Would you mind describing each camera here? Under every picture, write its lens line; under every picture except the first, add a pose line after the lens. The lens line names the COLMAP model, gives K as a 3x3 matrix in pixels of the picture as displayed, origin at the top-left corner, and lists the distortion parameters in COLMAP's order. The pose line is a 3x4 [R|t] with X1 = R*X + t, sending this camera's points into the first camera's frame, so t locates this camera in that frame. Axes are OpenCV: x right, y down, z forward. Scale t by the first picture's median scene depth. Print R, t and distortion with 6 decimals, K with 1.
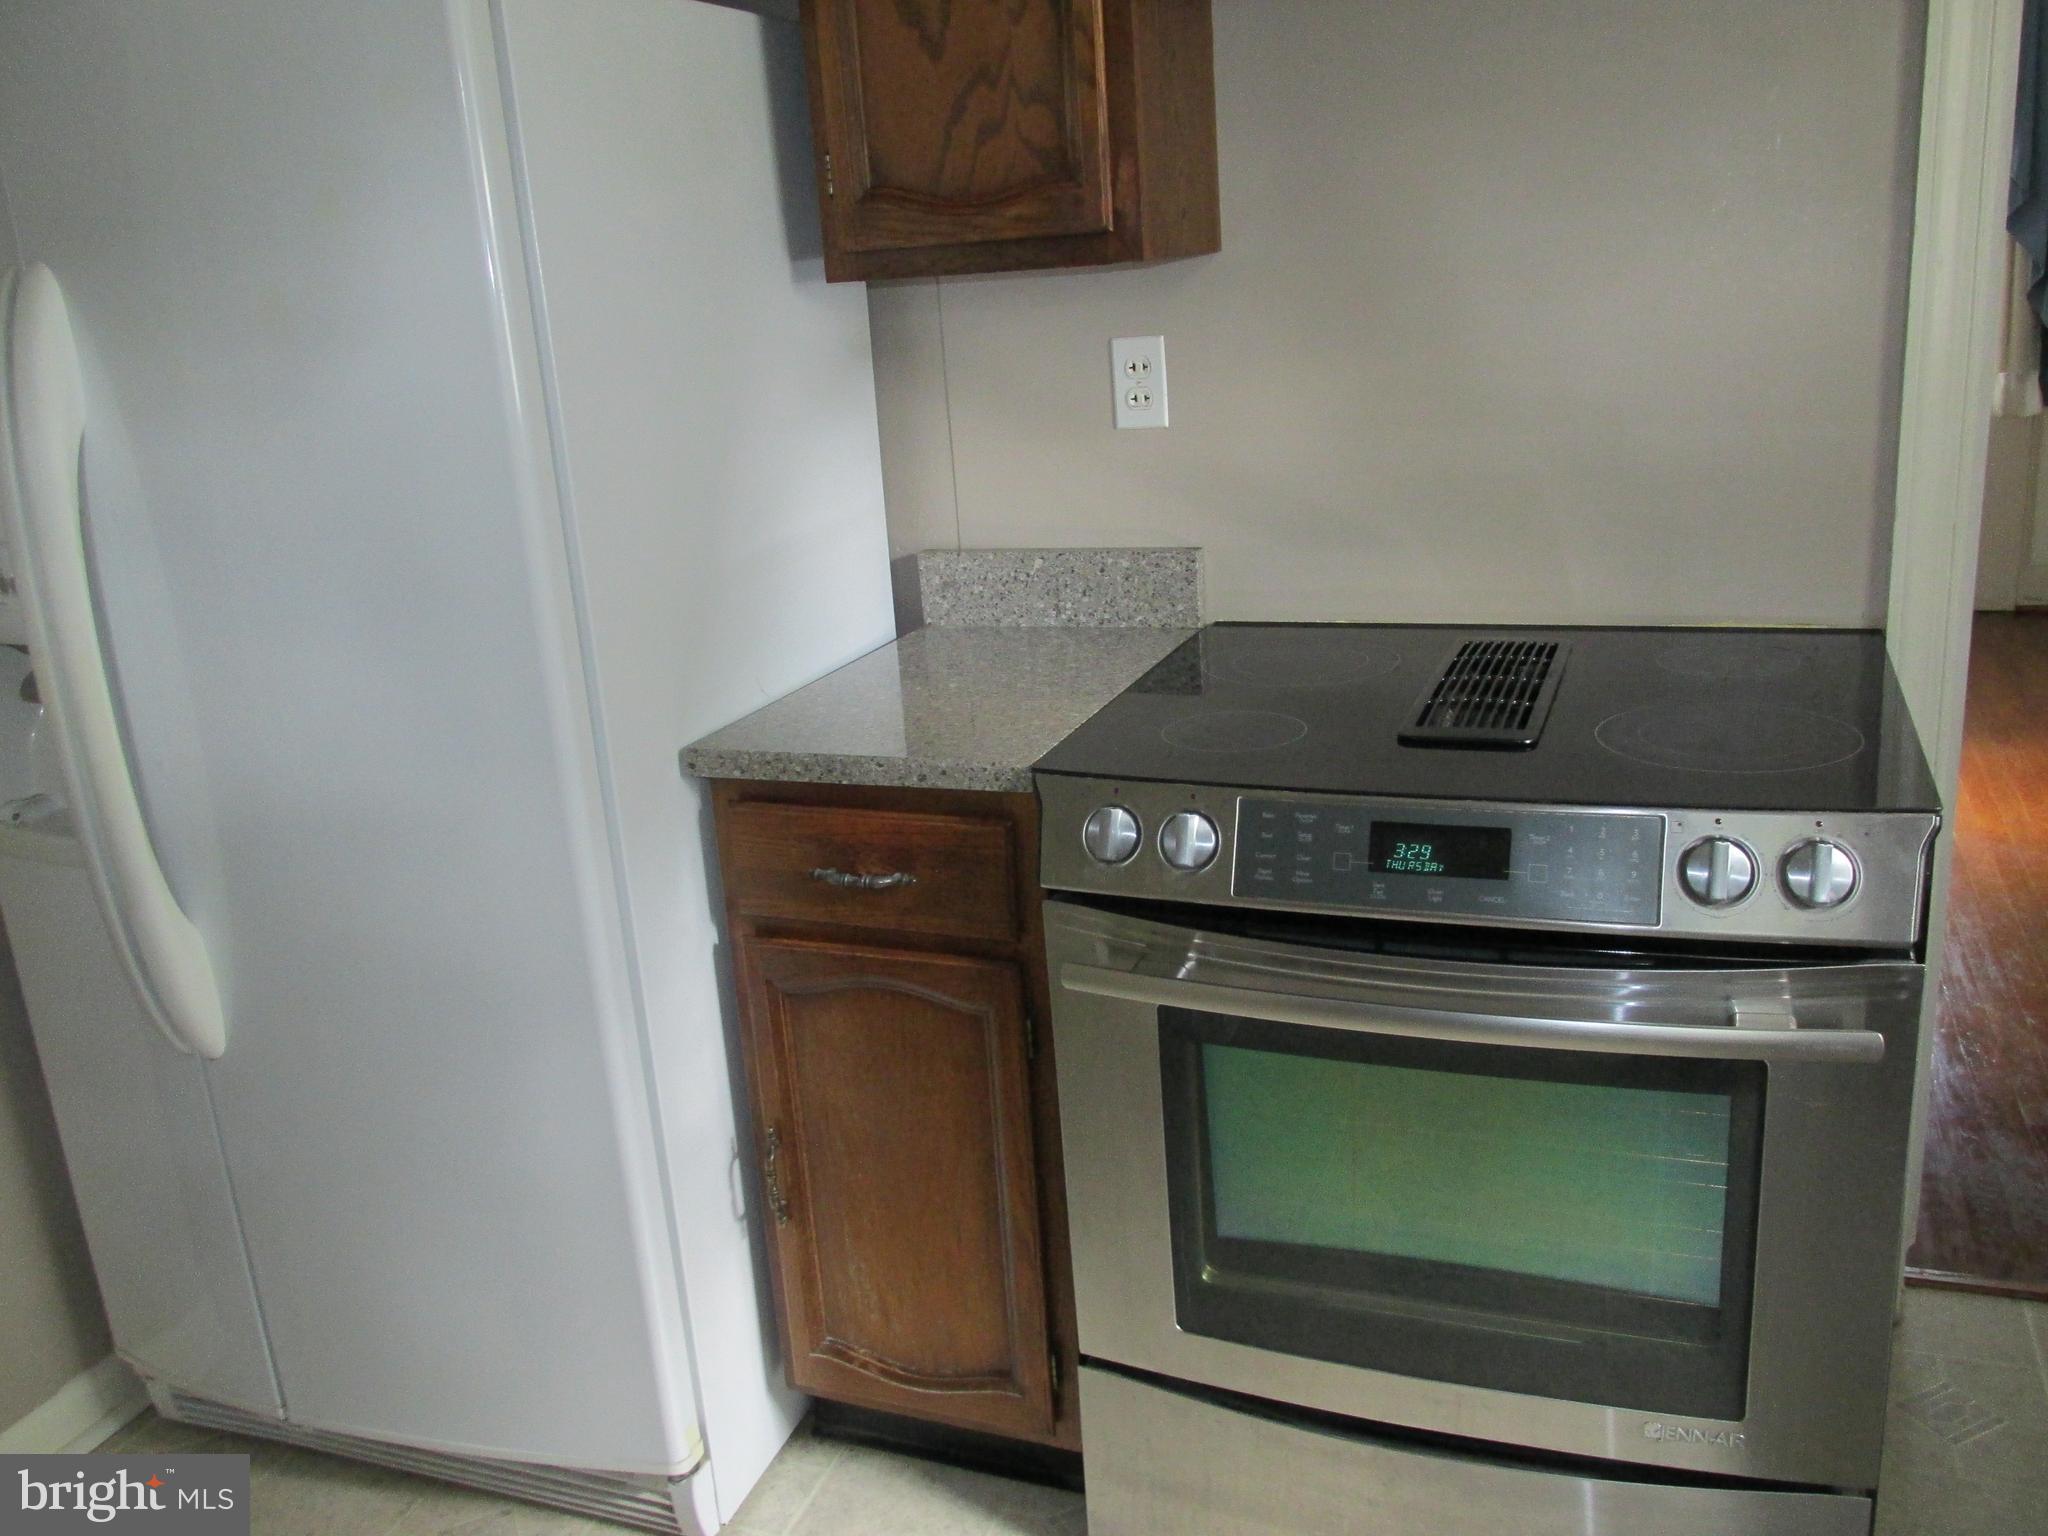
lens RADIAL K [[1745.1, 0, 1024.0], [0, 1745.1, 768.0], [0, 0, 1]] dist [0.009616, 0.009806]
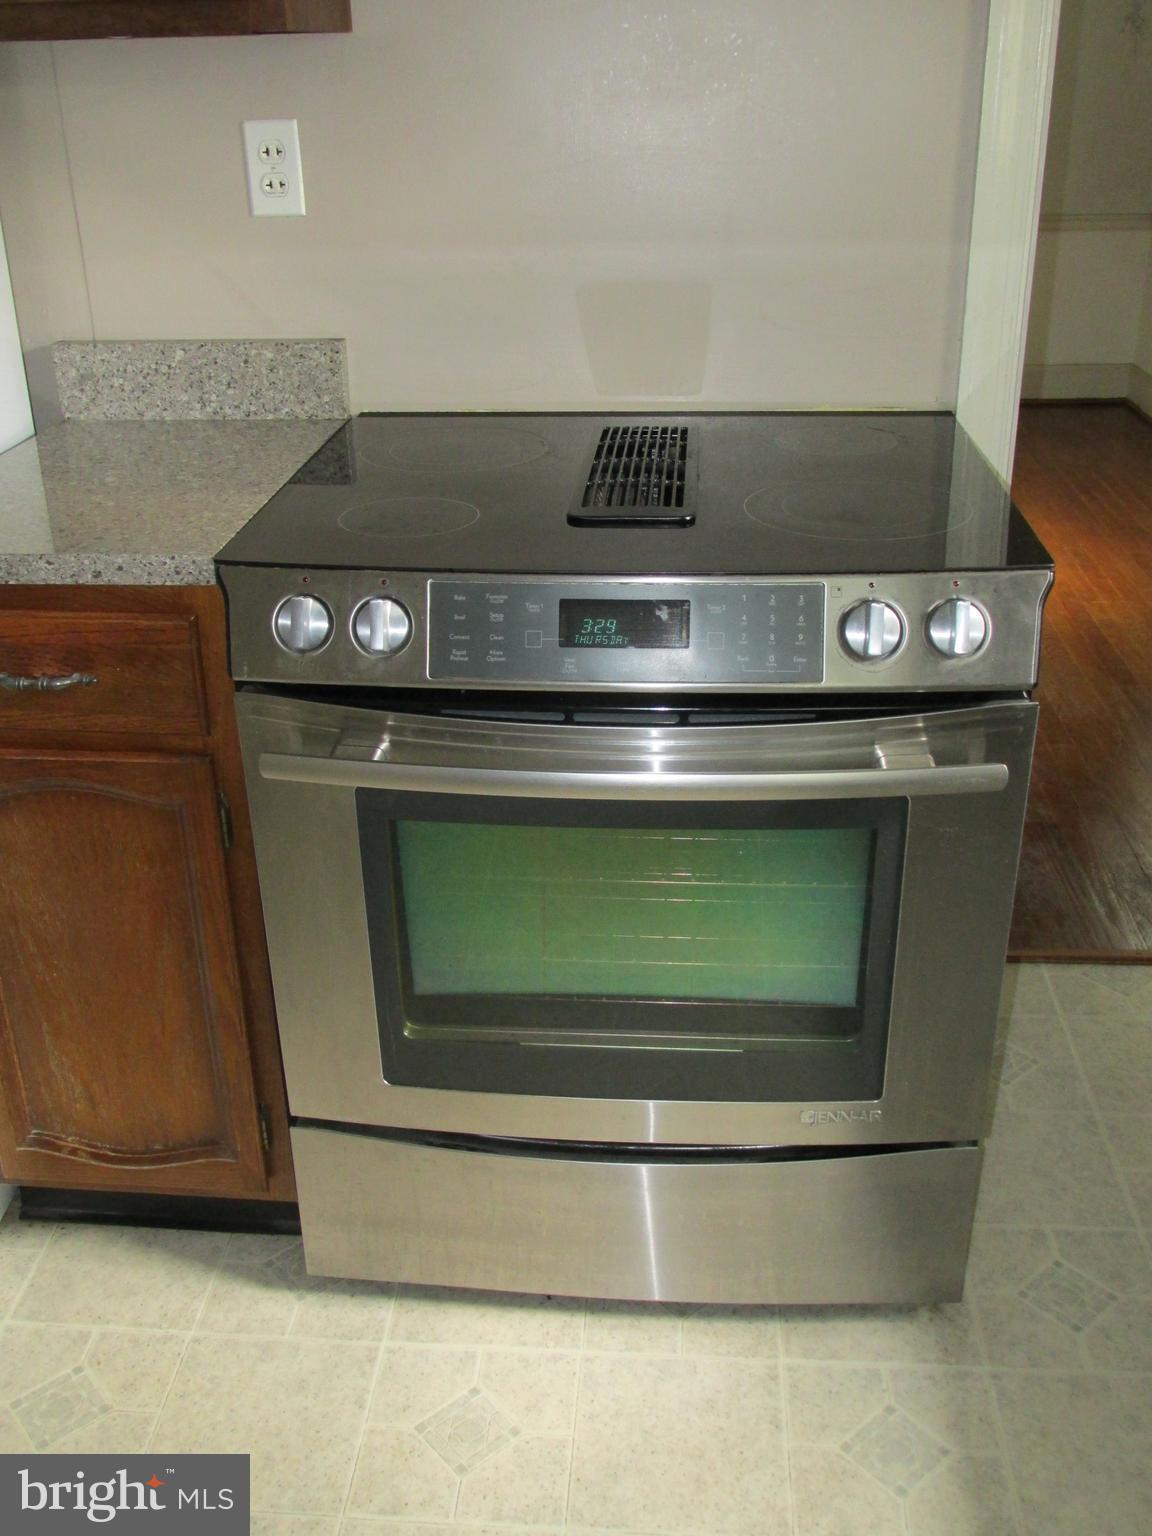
lens RADIAL K [[1538.6, 0, 576.0], [0, 1538.6, 768.0], [0, 0, 1]] dist [0.005096, -0.031905]
pose [[0.959451, -0.073687, 0.272075, -0.041435], [0.036129, 0.989413, 0.140560, 0.001335], [-0.279552, -0.125030, 0.951955, 0.091545]]
